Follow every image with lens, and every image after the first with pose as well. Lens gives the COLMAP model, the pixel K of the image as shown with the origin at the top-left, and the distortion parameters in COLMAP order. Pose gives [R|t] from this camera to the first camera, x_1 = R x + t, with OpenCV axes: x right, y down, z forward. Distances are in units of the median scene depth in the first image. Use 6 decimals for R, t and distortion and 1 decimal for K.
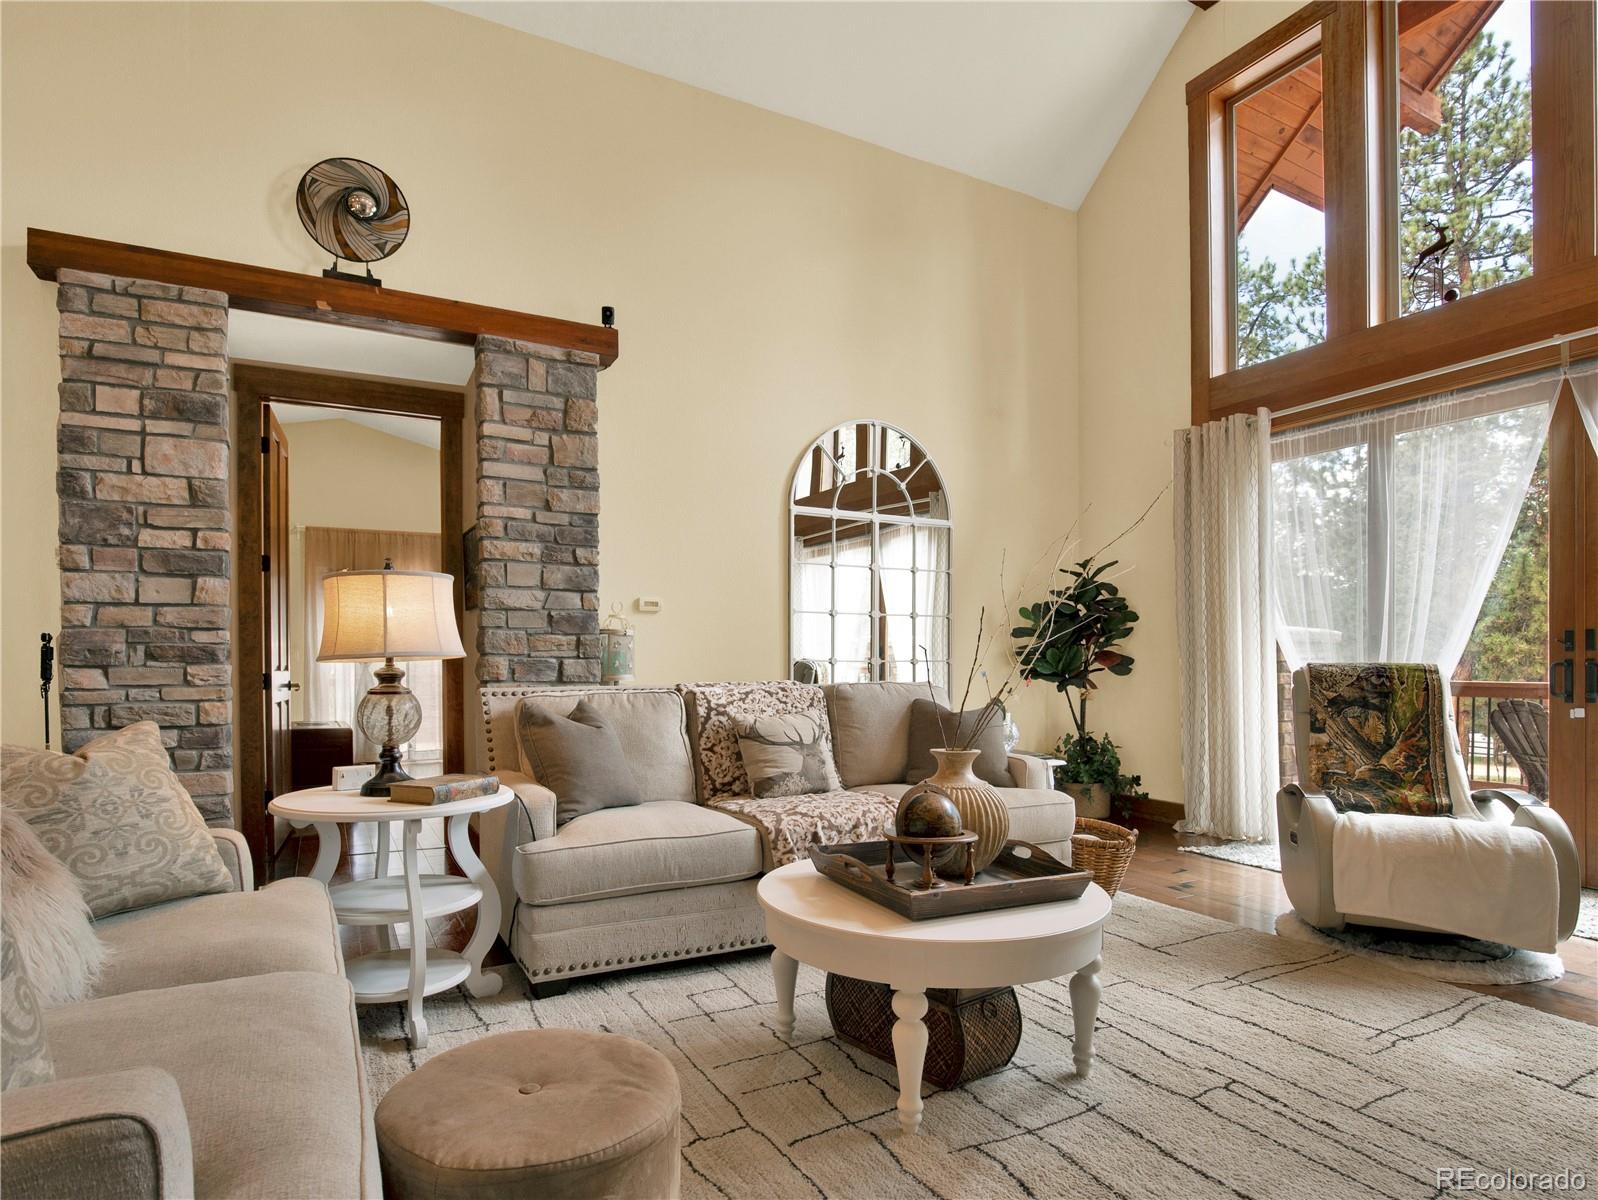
lens RADIAL K [[875.1, 0, 784.4], [0, 875.1, 677.6], [0, 0, 1]] dist [-0.029002, -0.000918]
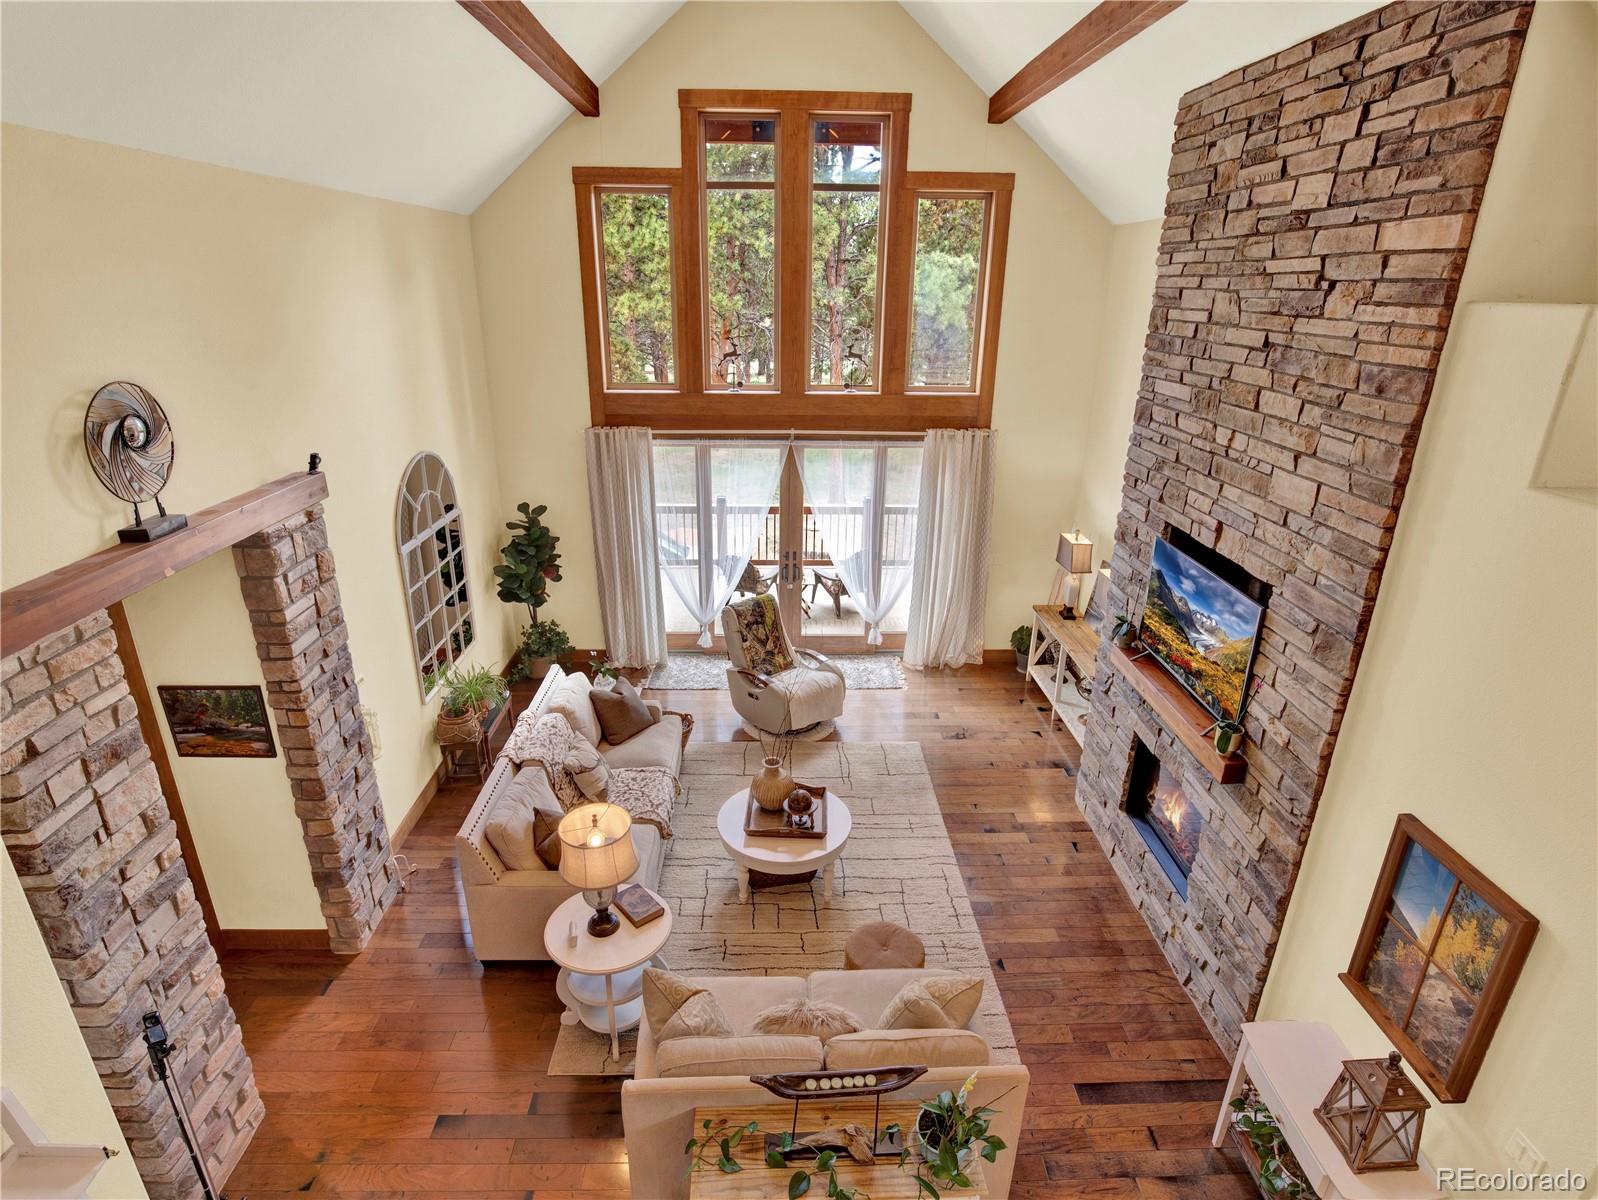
lens RADIAL K [[855.7, 0, 791.3], [0, 855.7, 605.1], [0, 0, 1]] dist [-0.027169, 0.000997]
pose [[0.442482, -0.318597, 0.838276, -1.063087], [0.000393, 0.934833, 0.355088, -0.758390], [-0.896777, -0.156790, 0.413772, 0.029161]]
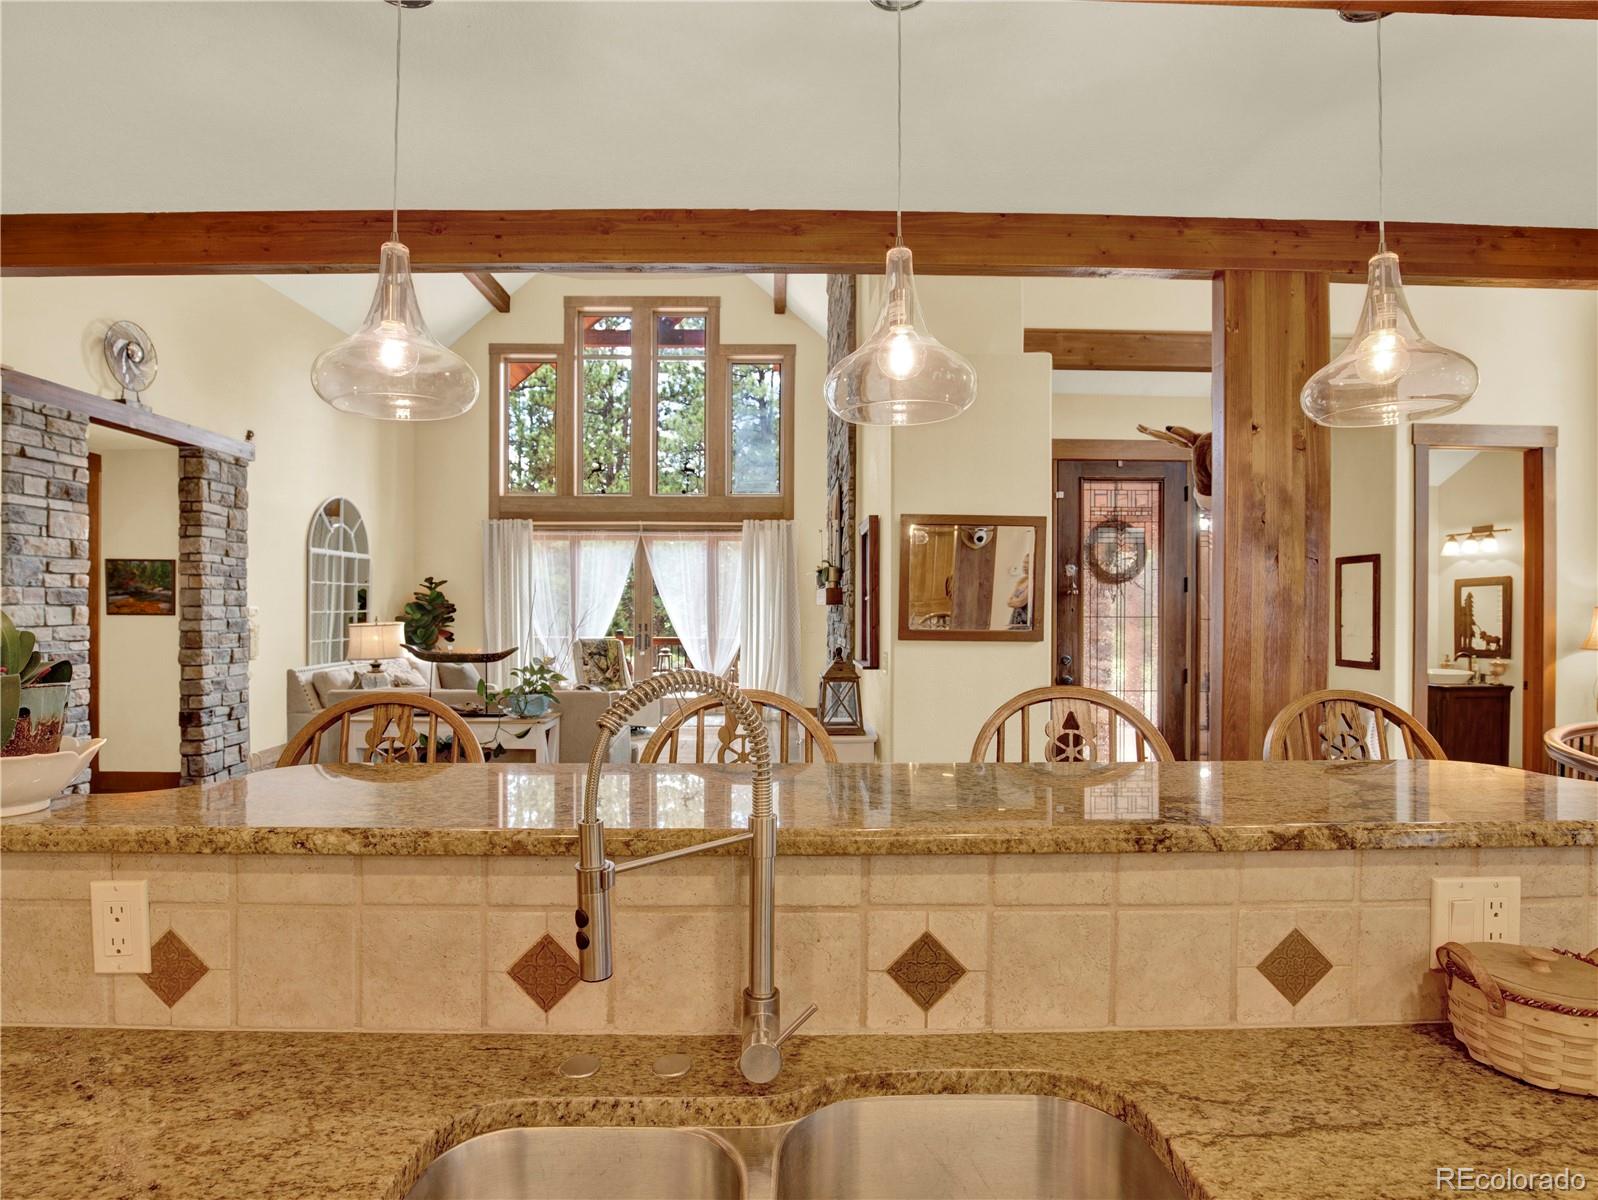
lens RADIAL K [[855.7, 0, 791.3], [0, 855.7, 605.1], [0, 0, 1]] dist [-0.027169, 0.000997]
pose [[0.458931, 0.002872, 0.888467, -1.395444], [0.007061, 0.999951, -0.006879, -0.099417], [-0.888444, 0.009430, 0.458889, -0.757658]]
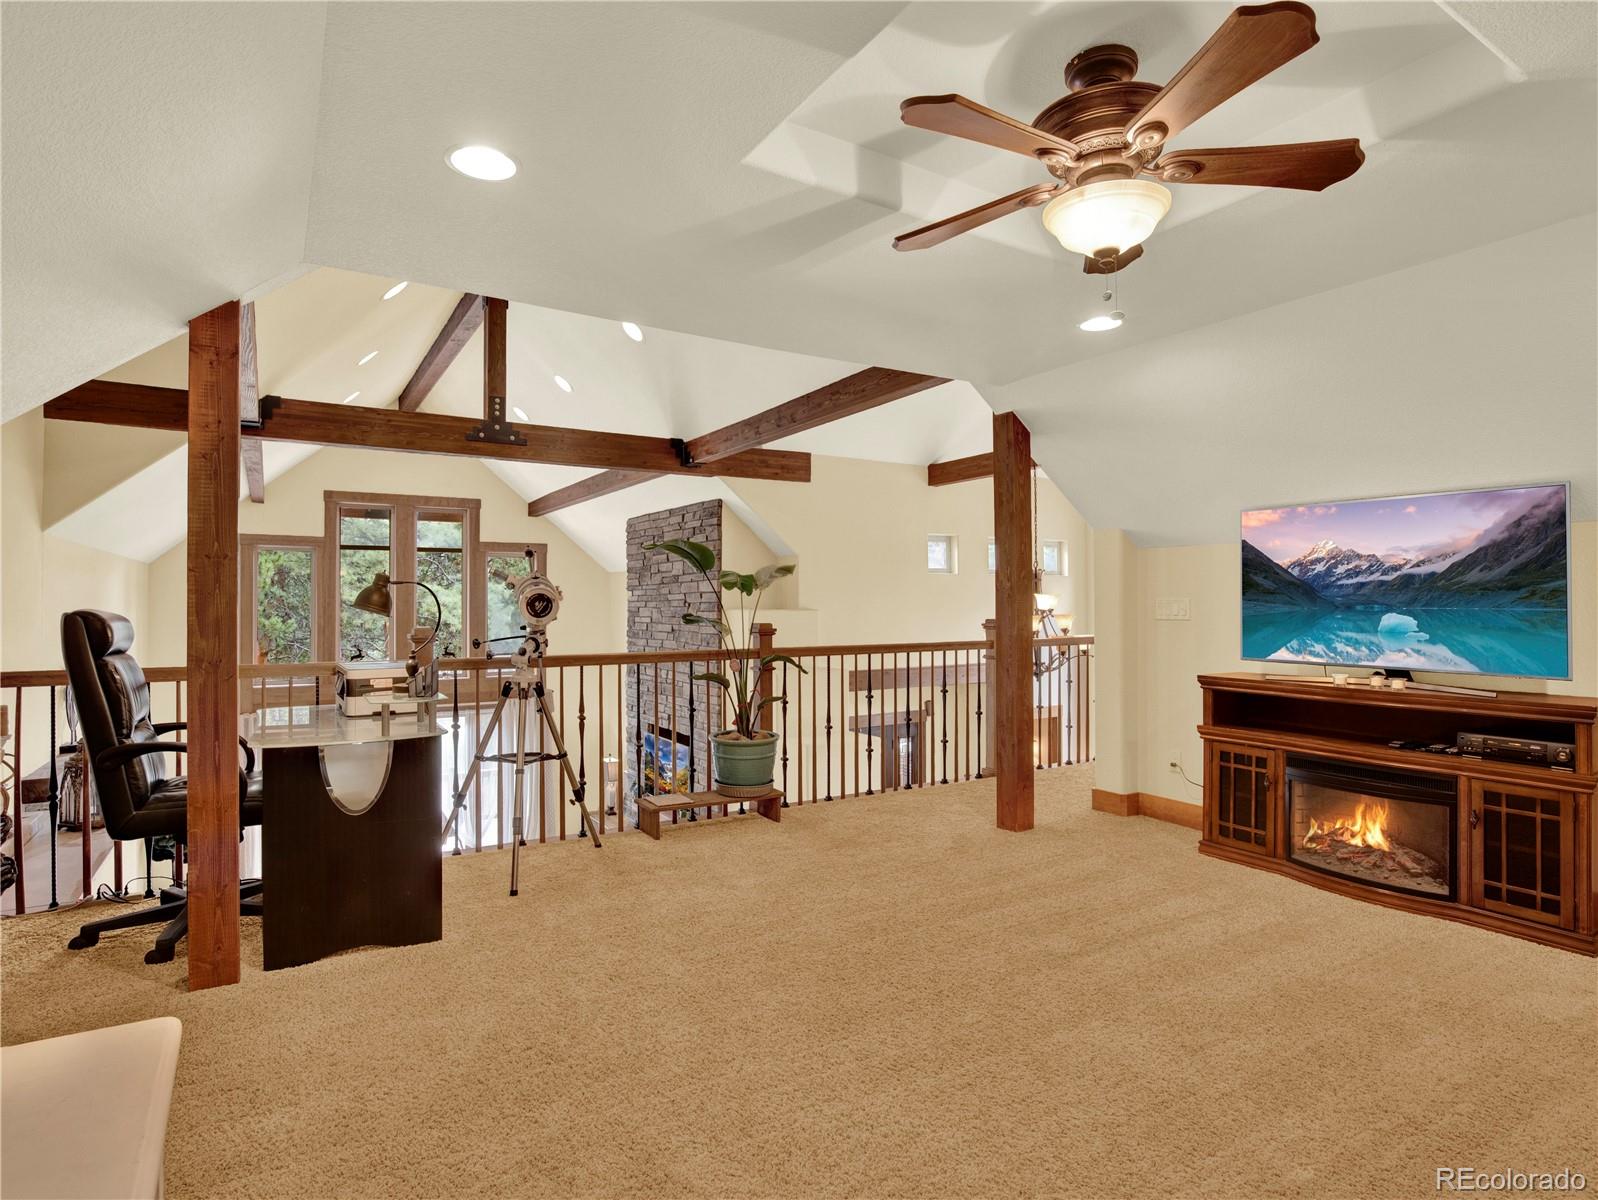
lens RADIAL K [[855.7, 0, 791.3], [0, 855.7, 605.1], [0, 0, 1]] dist [-0.027169, 0.000997]
pose [[-0.062152, -0.005690, 0.998050, -2.276905], [0.010058, 0.999929, 0.006327, -0.769406], [-0.998016, 0.010432, -0.062090, -0.211669]]
